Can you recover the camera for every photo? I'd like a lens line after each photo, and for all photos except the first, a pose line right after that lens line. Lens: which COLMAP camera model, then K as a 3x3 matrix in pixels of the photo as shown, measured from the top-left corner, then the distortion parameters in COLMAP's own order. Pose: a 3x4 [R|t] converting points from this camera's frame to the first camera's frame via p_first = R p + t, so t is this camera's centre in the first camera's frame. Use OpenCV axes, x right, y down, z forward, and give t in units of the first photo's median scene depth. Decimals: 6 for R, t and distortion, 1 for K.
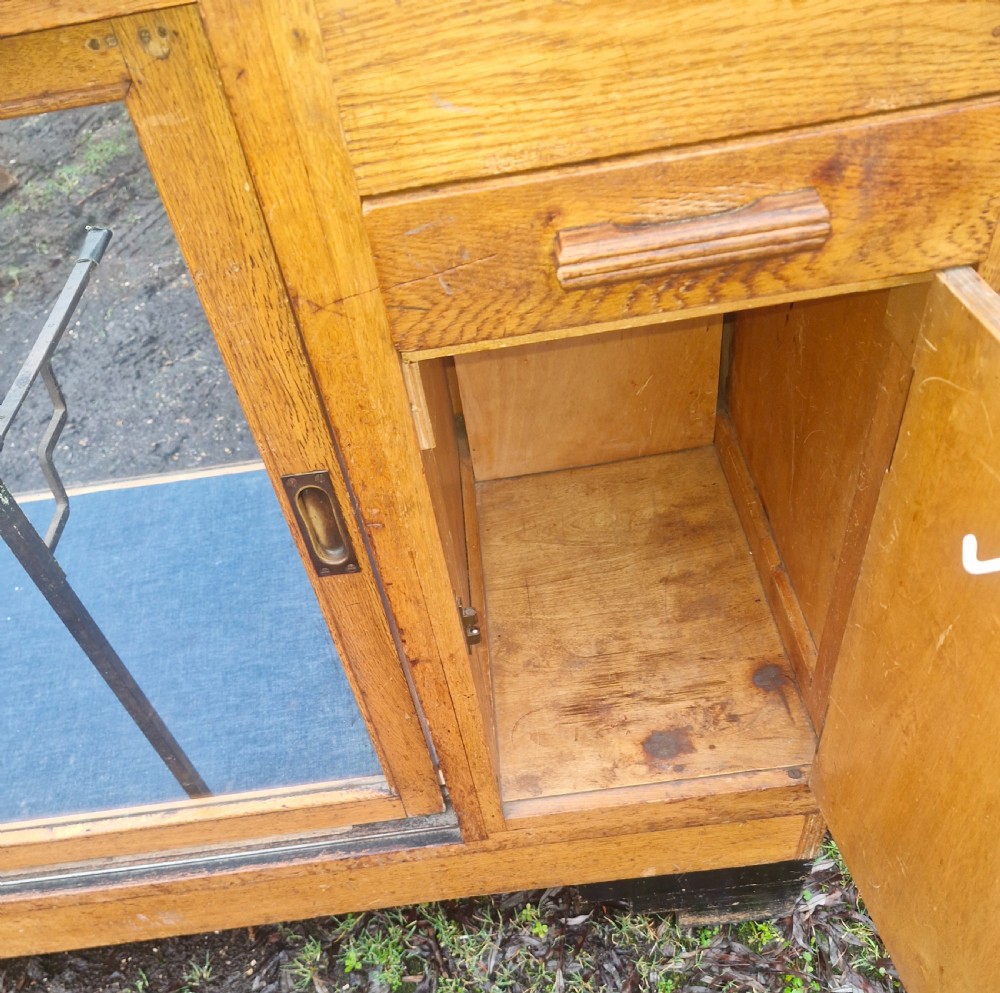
lens RADIAL K [[920.8, 0, 496.2], [0, 920.8, 665.3], [0, 0, 1]] dist [0.030853, 0.000000]
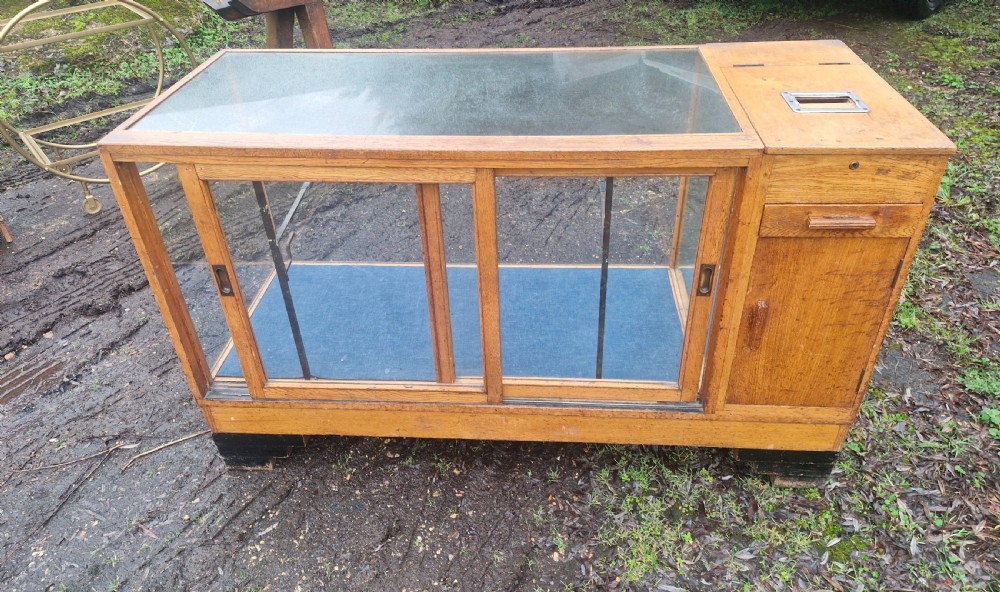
lens RADIAL K [[688.0, 0, 504.4], [0, 688.0, 257.4], [0, 0, 1]] dist [0.032642, -0.026031]
pose [[0.986630, 0.150528, -0.062467, -0.449749], [-0.161851, 0.949929, -0.267282, 0.324615], [0.019105, 0.273819, 0.961591, -0.836731]]
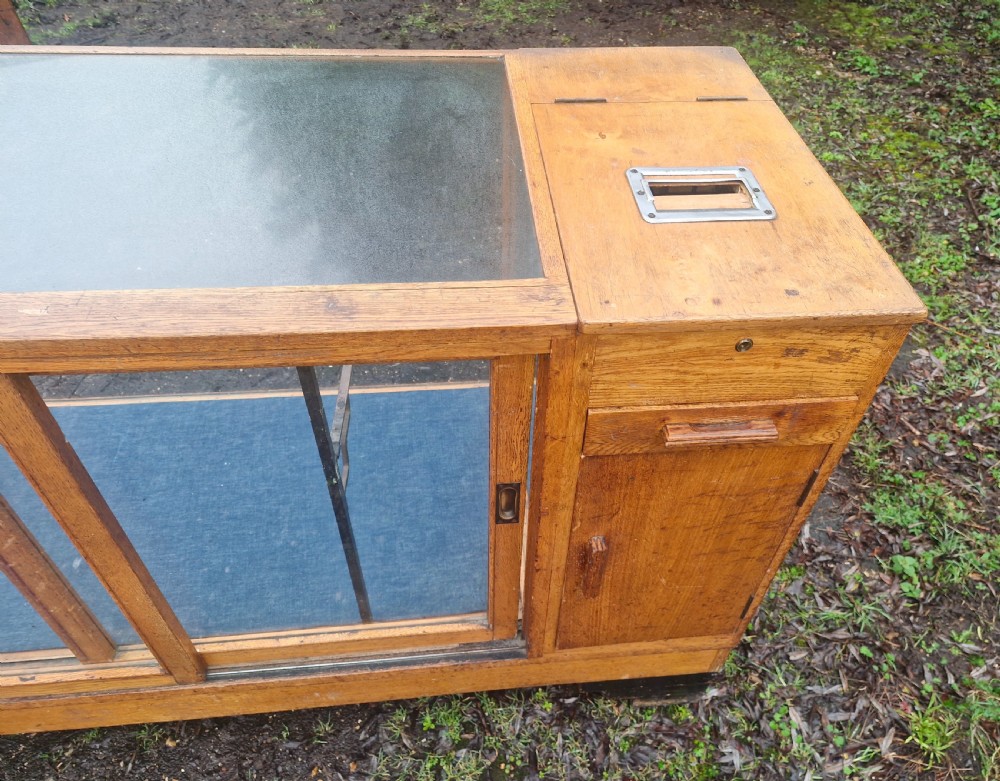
lens RADIAL K [[730.2, 0, 536.6], [0, 730.2, 387.0], [0, 0, 1]] dist [0.029738, -0.028924]
pose [[0.985110, 0.093476, 0.144296, -0.219029], [-0.080549, 0.992405, -0.092977, -0.151839], [-0.151891, 0.079969, 0.985157, -0.314896]]
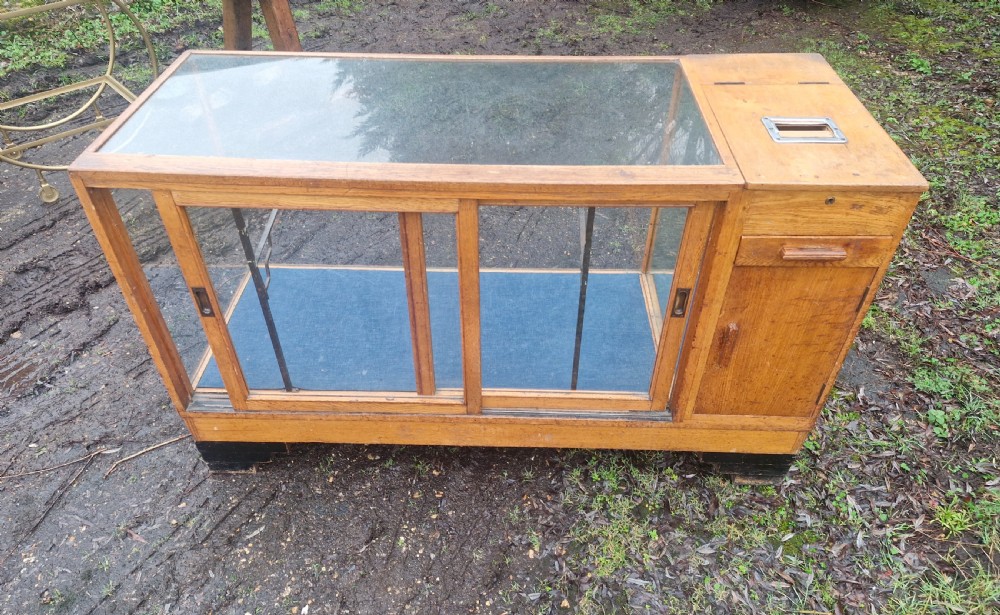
lens RADIAL K [[684.6, 0, 497.2], [0, 684.6, 298.5], [0, 0, 1]] dist [0.044620, -0.037919]
pose [[0.987823, 0.155584, 0.000292, -0.510779], [-0.153418, 0.974376, -0.164482, 0.210782], [-0.025875, 0.162434, 0.986380, -0.883236]]
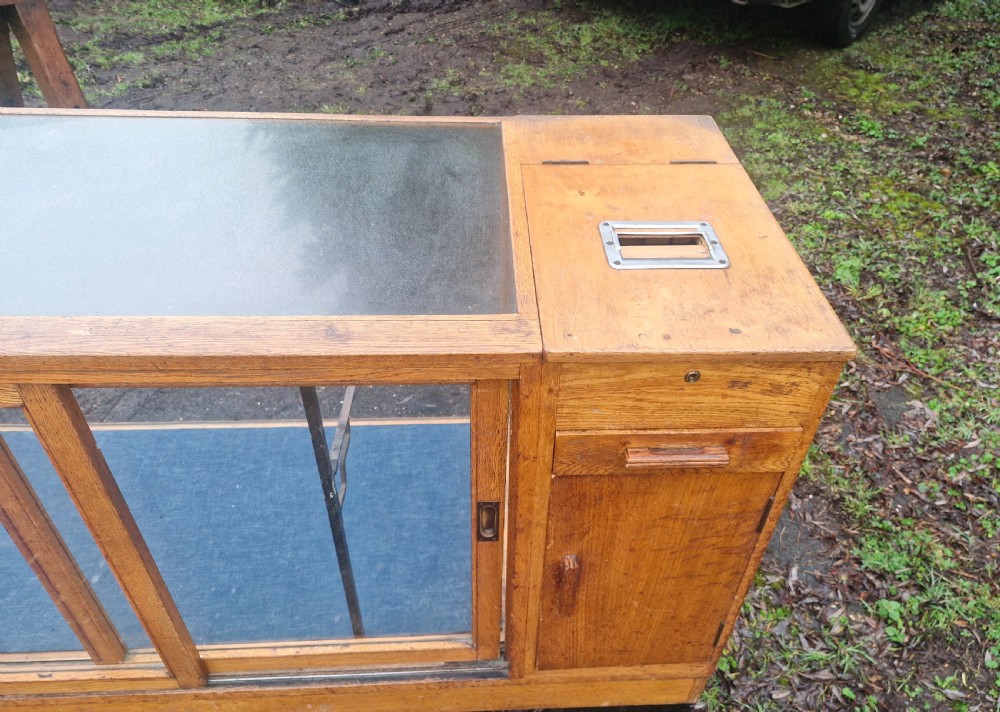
lens RADIAL K [[732.1, 0, 527.7], [0, 732.1, 382.1], [0, 0, 1]] dist [0.041254, -0.047990]
pose [[0.986977, 0.127278, 0.098369, -0.178750], [-0.110040, 0.980260, -0.164263, -0.117834], [-0.117334, 0.151299, 0.981499, -0.410848]]
